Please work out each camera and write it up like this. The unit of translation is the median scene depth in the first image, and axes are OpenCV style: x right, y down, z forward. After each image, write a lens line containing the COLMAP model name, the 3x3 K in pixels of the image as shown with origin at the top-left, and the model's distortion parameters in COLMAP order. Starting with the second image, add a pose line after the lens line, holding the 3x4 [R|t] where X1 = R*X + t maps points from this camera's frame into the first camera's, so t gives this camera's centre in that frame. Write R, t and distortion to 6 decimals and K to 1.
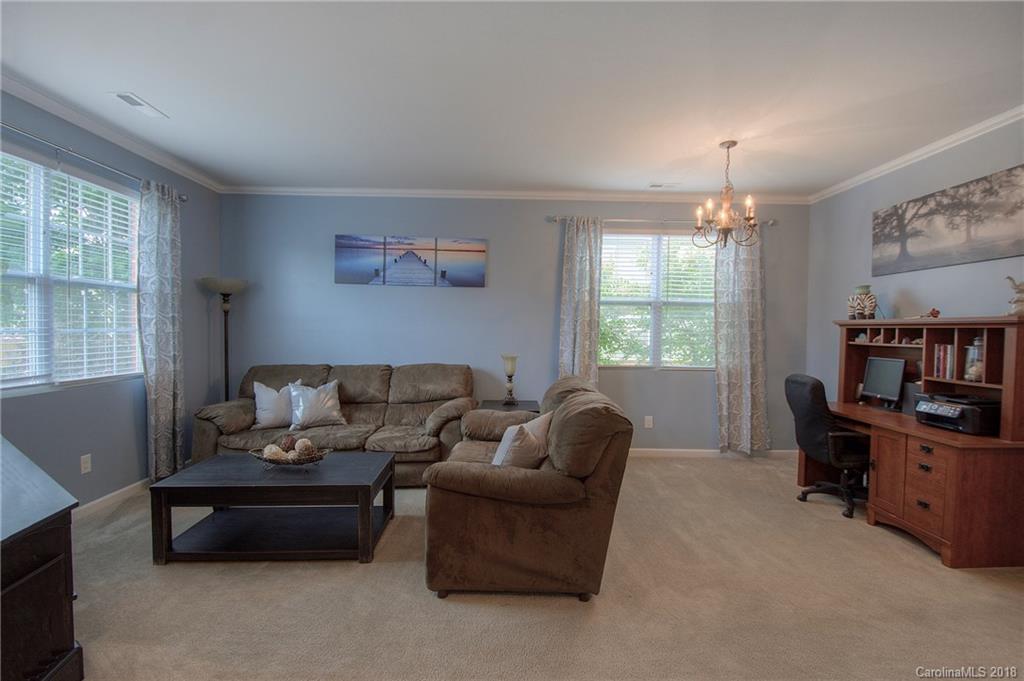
lens RADIAL K [[464.8, 0, 519.8], [0, 464.8, 339.0], [0, 0, 1]] dist [0.010313, -0.021983]
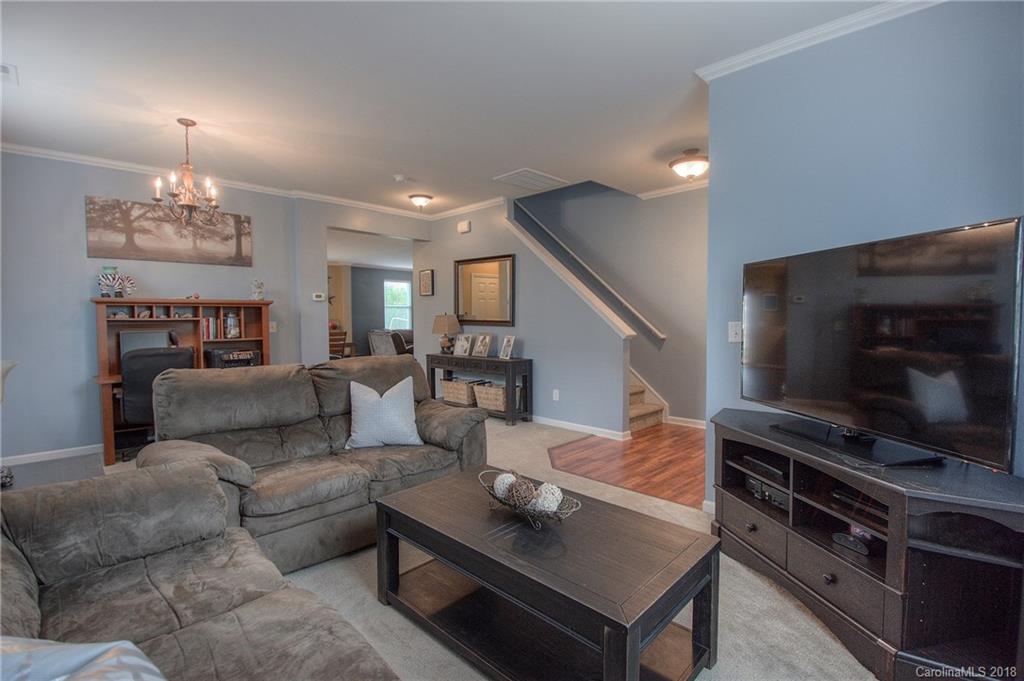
lens RADIAL K [[464.8, 0, 519.8], [0, 464.8, 339.0], [0, 0, 1]] dist [0.010313, -0.021983]
pose [[-0.702657, -0.048357, 0.709884, -0.654644], [0.008716, 0.997028, 0.076545, -0.018072], [-0.711476, 0.059972, -0.700147, 0.988106]]
